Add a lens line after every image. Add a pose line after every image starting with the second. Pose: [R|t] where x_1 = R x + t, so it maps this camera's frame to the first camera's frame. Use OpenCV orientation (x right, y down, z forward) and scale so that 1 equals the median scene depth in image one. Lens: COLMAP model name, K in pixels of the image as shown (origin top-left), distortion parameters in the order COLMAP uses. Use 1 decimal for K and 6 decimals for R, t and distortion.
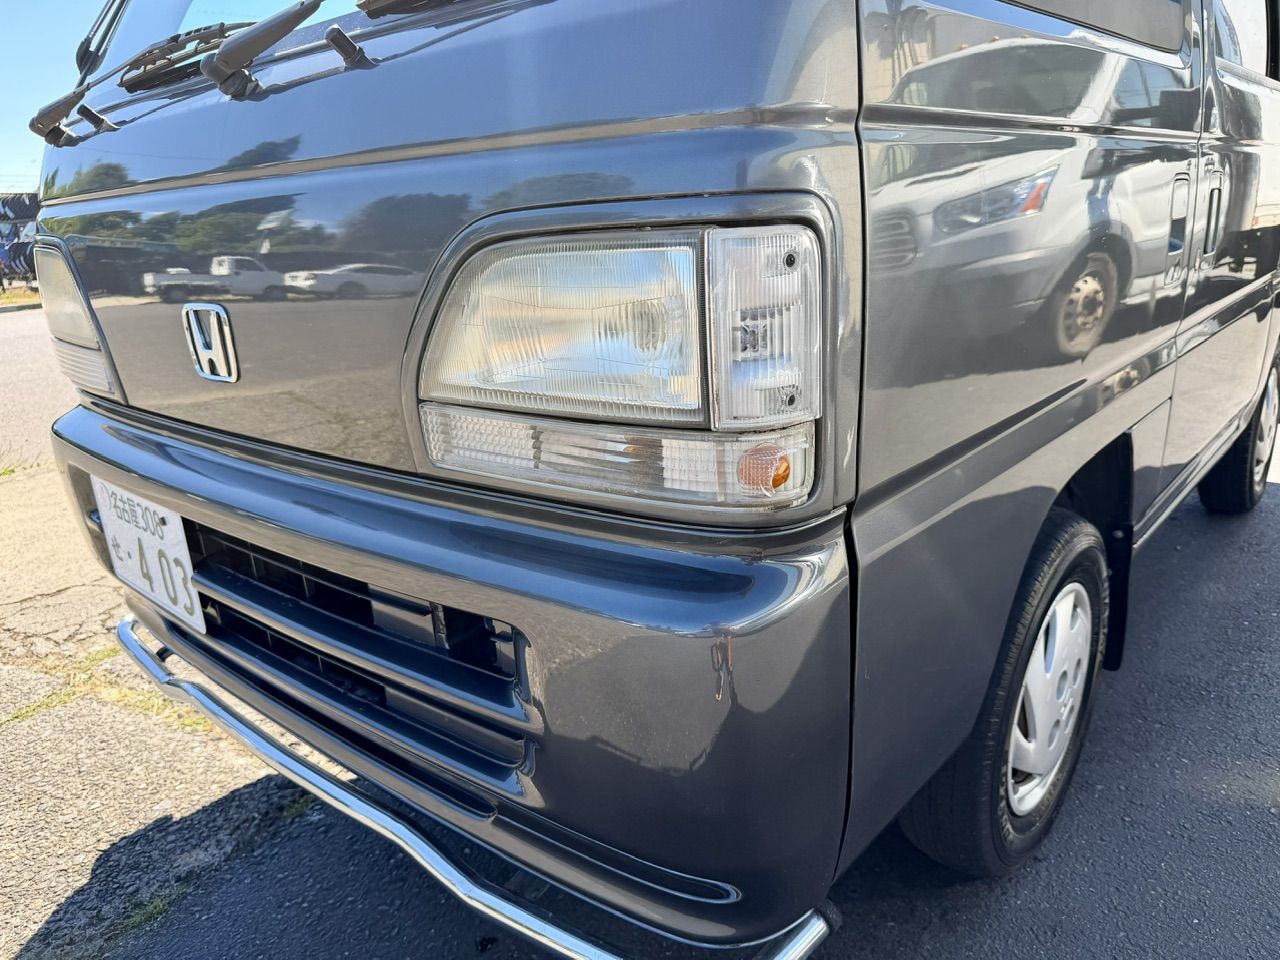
lens RADIAL K [[902.8, 0, 640.0], [0, 902.8, 480.0], [0, 0, 1]] dist [-0.003667, -0.005344]
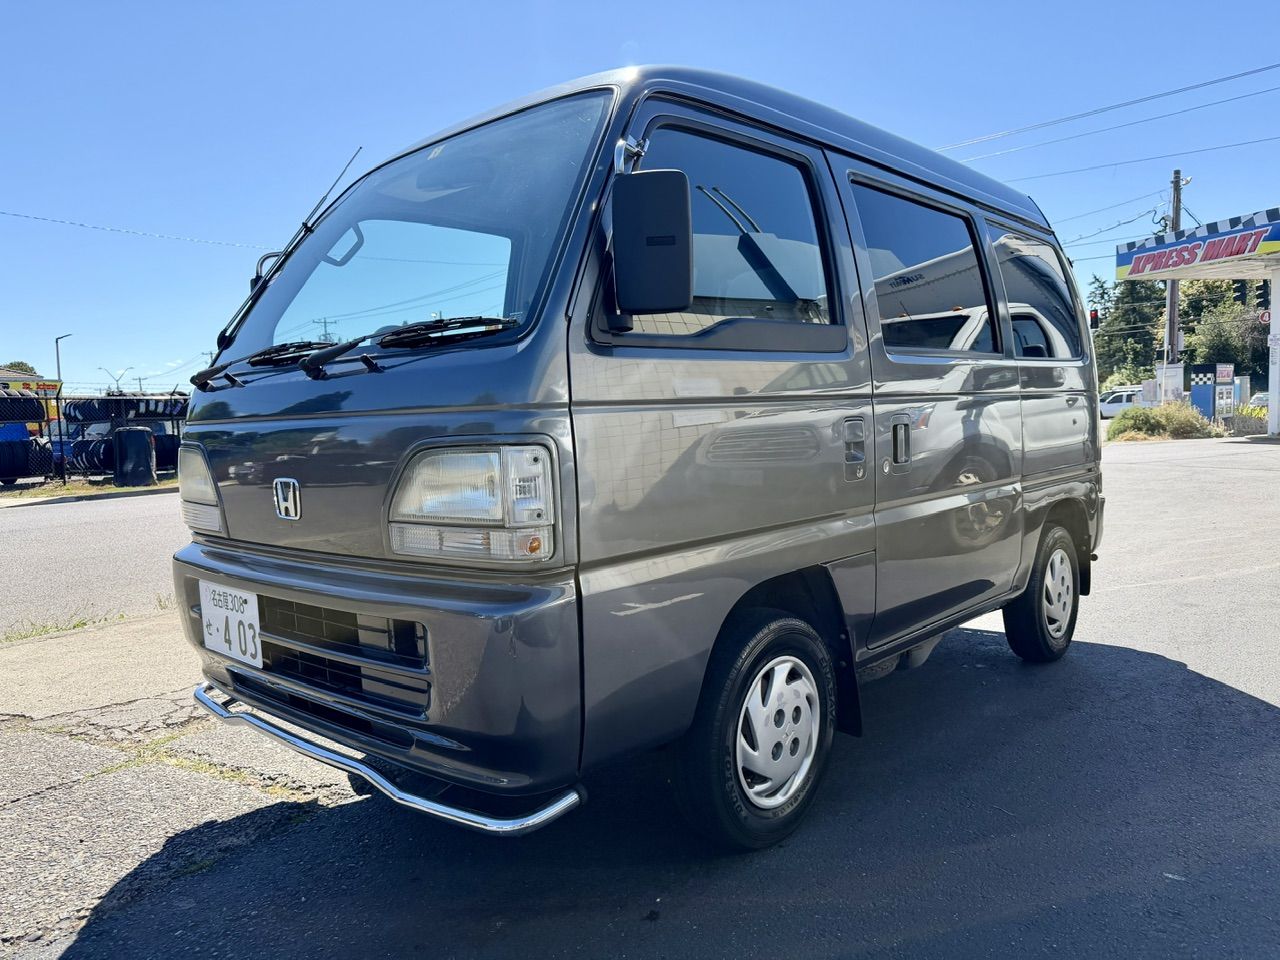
lens RADIAL K [[899.5, 0, 643.1], [0, 899.5, 492.0], [0, 0, 1]] dist [0.049516, -0.068634]
pose [[0.999583, 0.017091, -0.023282, 0.245476], [-0.021608, 0.977418, -0.210206, 0.170277], [0.019164, 0.210622, 0.977380, -0.660340]]
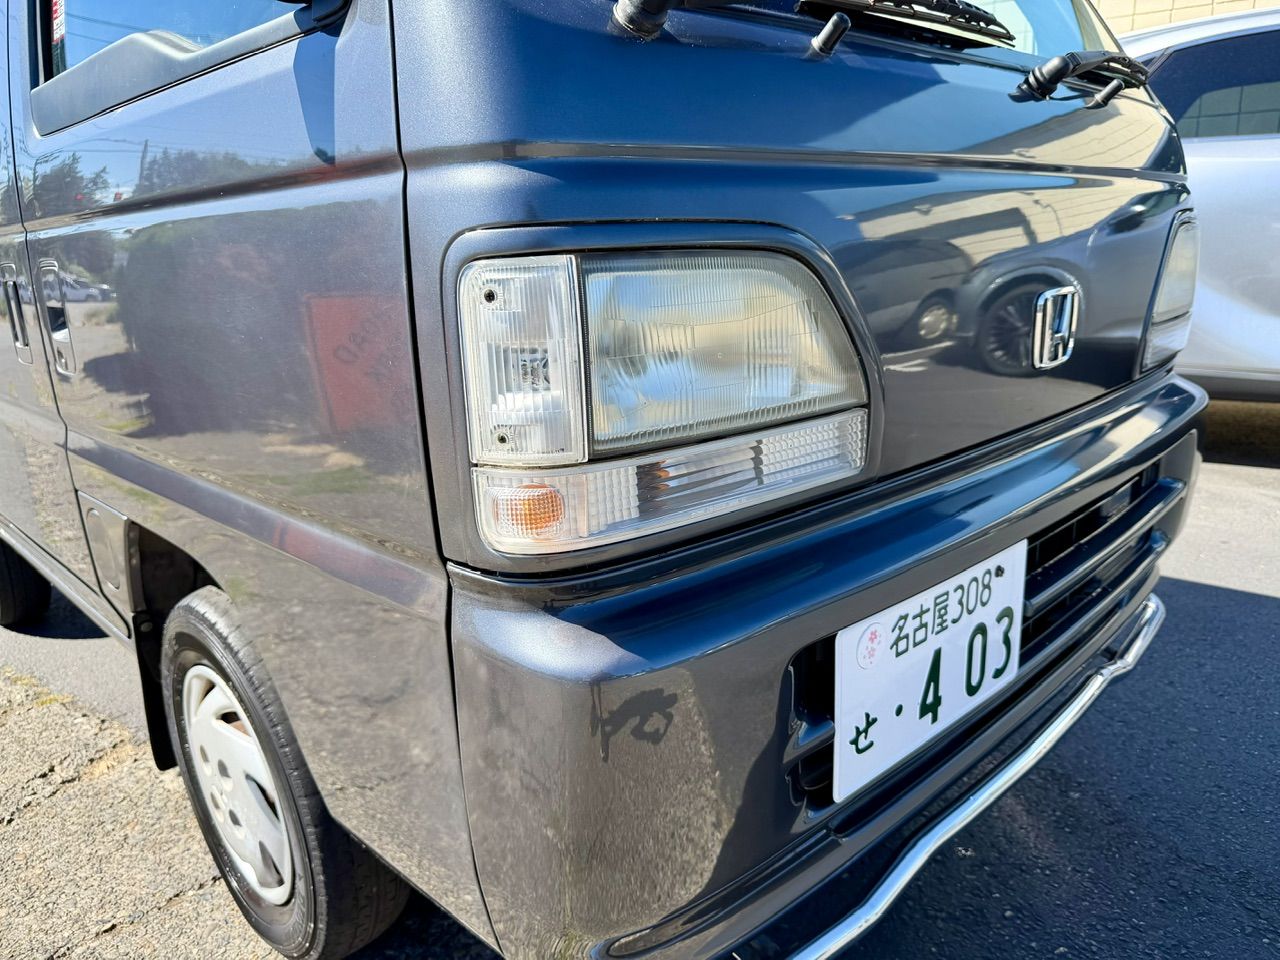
lens RADIAL K [[899.5, 0, 643.1], [0, 899.5, 492.0], [0, 0, 1]] dist [0.049516, -0.068634]
pose [[0.067131, -0.210042, 0.975385, -1.193161], [0.317340, 0.931320, 0.178712, -0.240219], [-0.945933, 0.297531, 0.129176, 1.058239]]
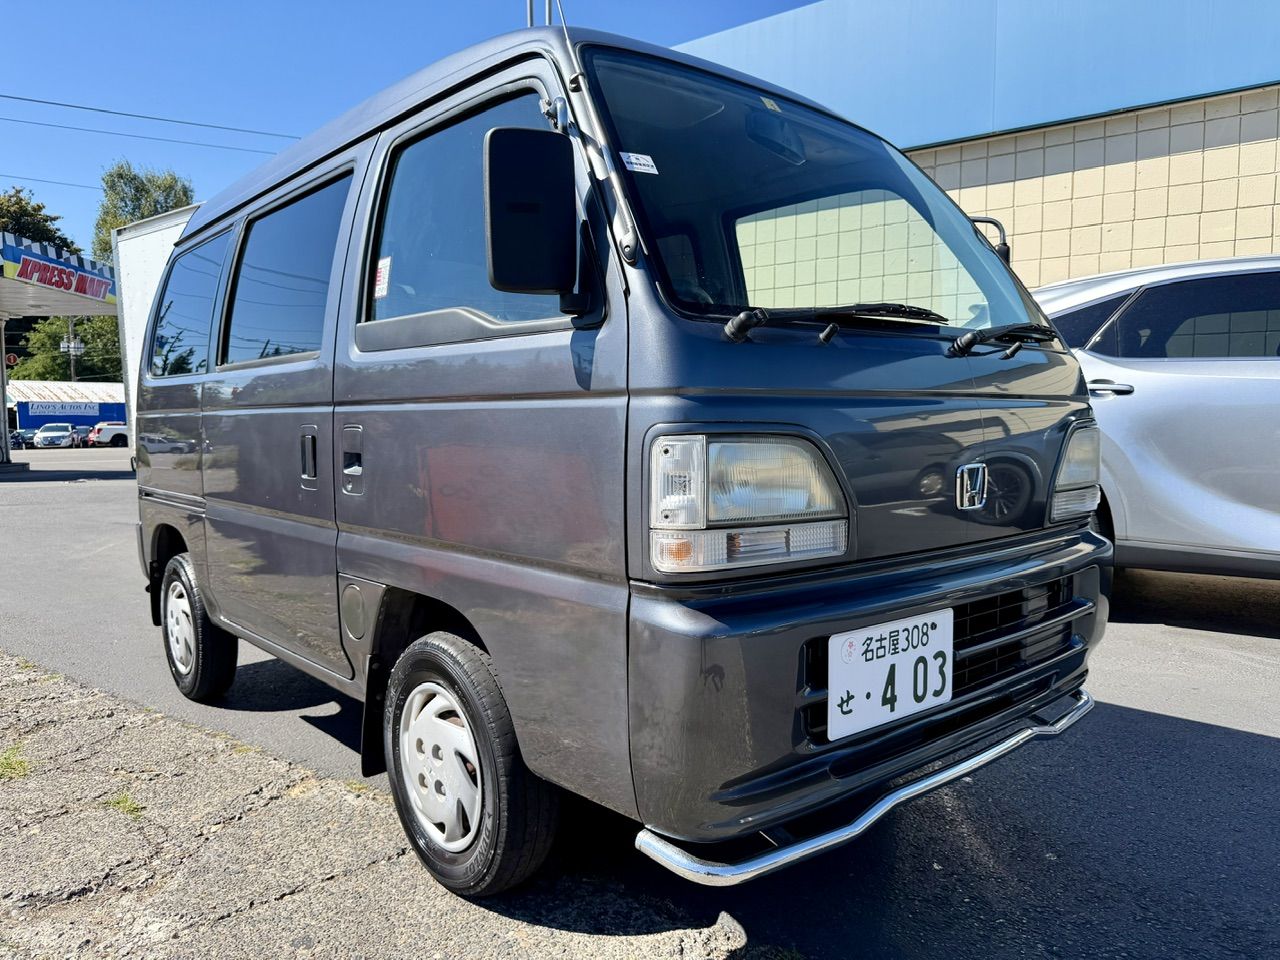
lens RADIAL K [[899.5, 0, 643.1], [0, 899.5, 492.0], [0, 0, 1]] dist [0.049516, -0.068634]
pose [[0.123955, -0.018096, 0.992123, -1.735065], [0.277669, 0.960523, -0.017172, -0.221656], [-0.952646, 0.277610, 0.124086, 1.072150]]
